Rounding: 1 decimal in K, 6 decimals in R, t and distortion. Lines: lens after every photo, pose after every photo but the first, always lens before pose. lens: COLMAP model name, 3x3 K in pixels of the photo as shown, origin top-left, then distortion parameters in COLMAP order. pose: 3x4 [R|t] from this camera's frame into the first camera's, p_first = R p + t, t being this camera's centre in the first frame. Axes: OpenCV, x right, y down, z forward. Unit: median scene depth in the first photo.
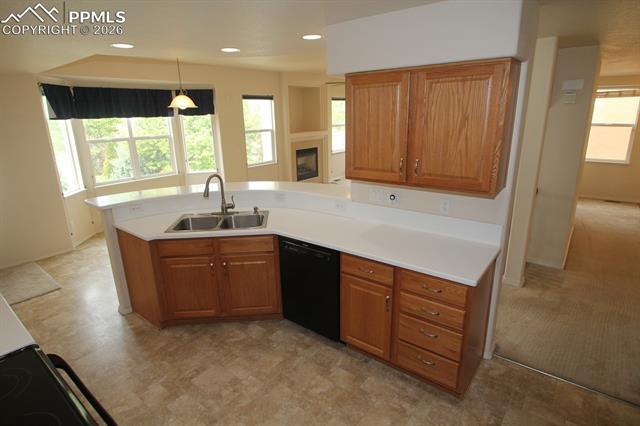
lens RADIAL K [[345.6, 0, 321.0], [0, 345.6, 207.9], [0, 0, 1]] dist [-0.005067, -0.006311]
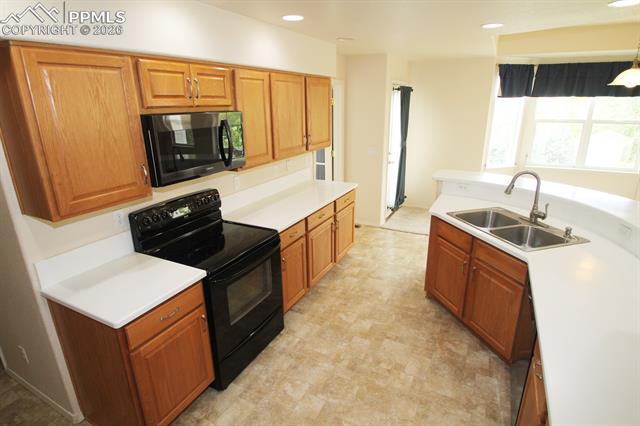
lens RADIAL K [[345.6, 0, 315.3], [0, 345.6, 214.3], [0, 0, 1]] dist [-0.005067, -0.006311]
pose [[0.191314, 0.322110, -0.927170, 0.236242], [-0.243809, 0.930607, 0.272997, -0.062166], [0.950766, 0.173824, 0.256571, 0.203370]]
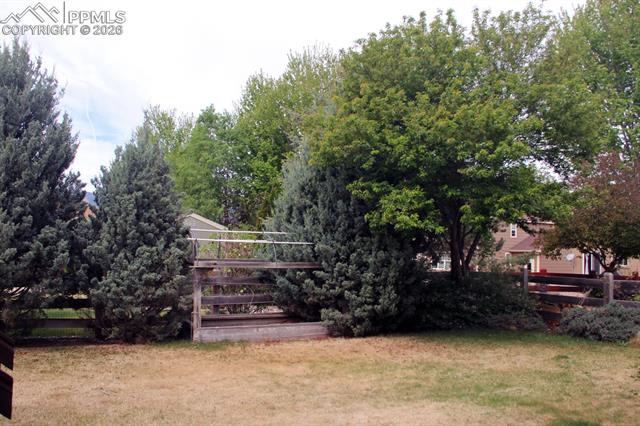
lens RADIAL K [[549.0, 0, 308.8], [0, 549.0, 222.0], [0, 0, 1]] dist [-0.142985, 0.148041]
pose [[0.902487, 0.038486, -0.428994, -0.557905], [-0.172906, 0.944595, -0.279006, 0.229808], [0.394488, 0.325976, 0.859139, 0.903426]]
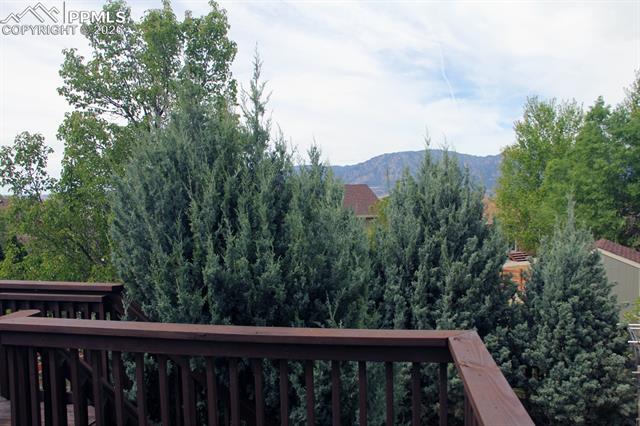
lens RADIAL K [[549.0, 0, 325.5], [0, 549.0, 231.1], [0, 0, 1]] dist [-0.142985, 0.148041]
pose [[0.488242, 0.068791, -0.869993, -0.686854], [-0.230755, 0.971585, -0.052677, -0.096849], [0.841648, 0.226475, 0.490243, 0.663351]]
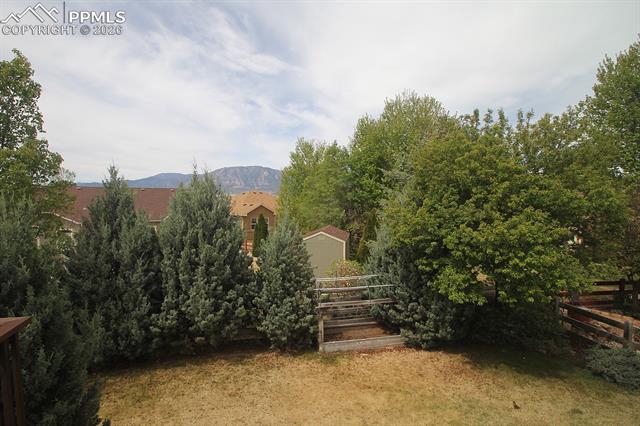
lens RADIAL K [[345.6, 0, 312.8], [0, 345.6, 221.6], [0, 0, 1]] dist [-0.005067, -0.006311]
pose [[0.759441, 0.076741, -0.646034, -0.529415], [-0.197174, 0.973464, -0.116151, -0.182522], [0.619977, 0.215591, 0.754419, 0.842454]]
